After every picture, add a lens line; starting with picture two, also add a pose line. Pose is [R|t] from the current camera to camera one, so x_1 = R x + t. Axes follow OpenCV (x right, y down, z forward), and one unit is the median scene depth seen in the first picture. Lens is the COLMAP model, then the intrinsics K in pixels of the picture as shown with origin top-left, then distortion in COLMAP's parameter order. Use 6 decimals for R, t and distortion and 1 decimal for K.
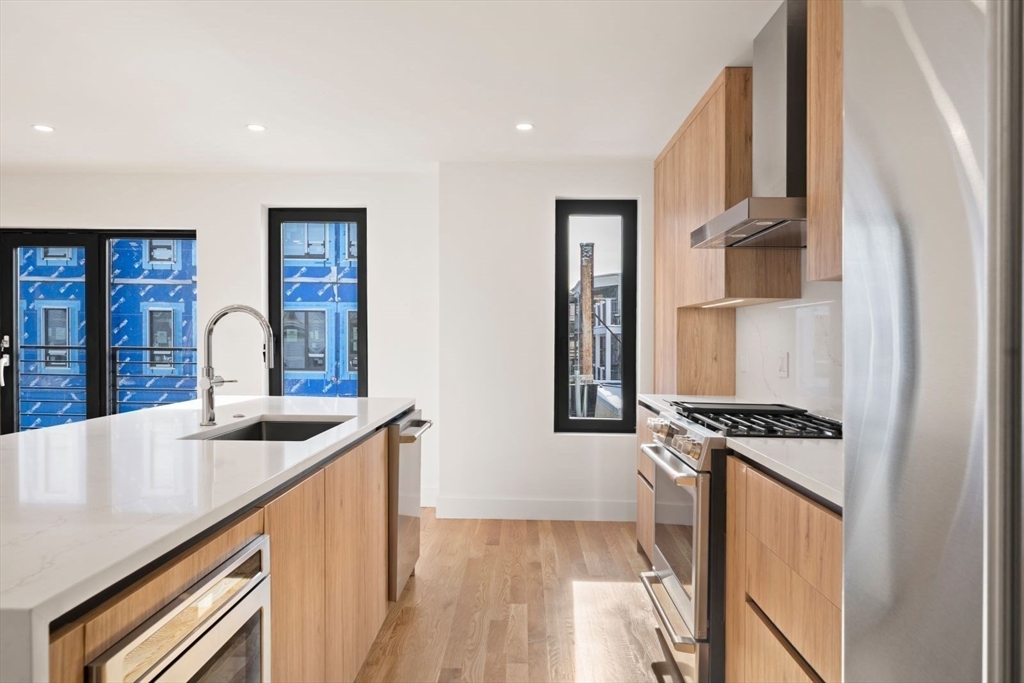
lens RADIAL K [[669.1, 0, 517.6], [0, 669.1, 344.5], [0, 0, 1]] dist [-0.004735, 0.006975]
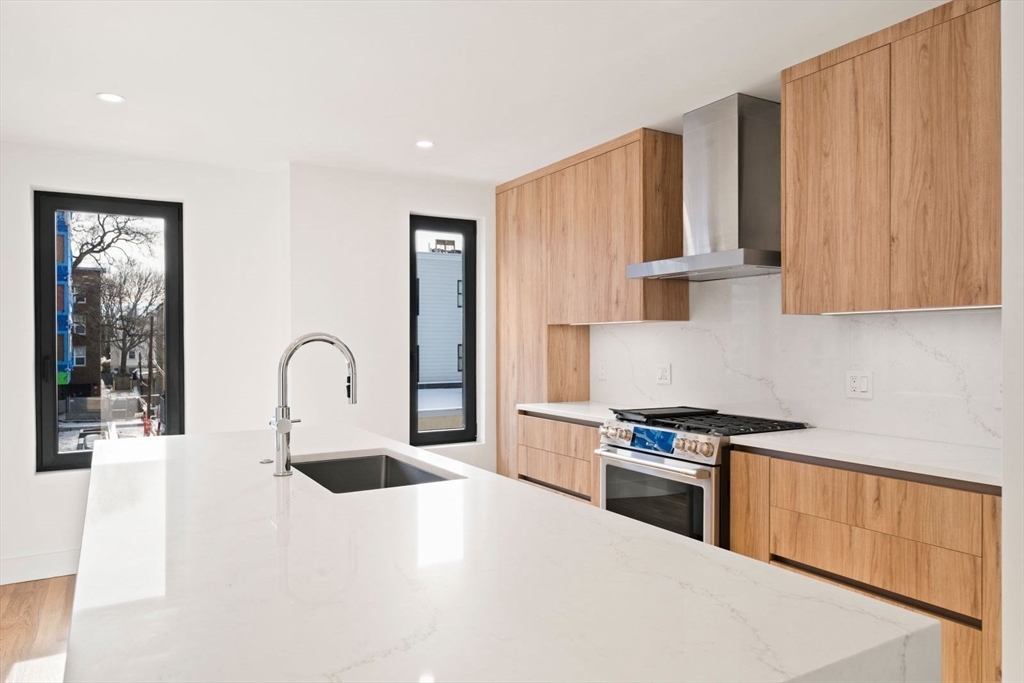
lens RADIAL K [[669.1, 0, 513.0], [0, 669.1, 355.3], [0, 0, 1]] dist [-0.004735, 0.006975]
pose [[0.853244, -0.023932, 0.520962, -0.337506], [0.017117, 0.999693, 0.017889, -0.021345], [-0.521230, -0.006346, 0.853393, 0.065578]]
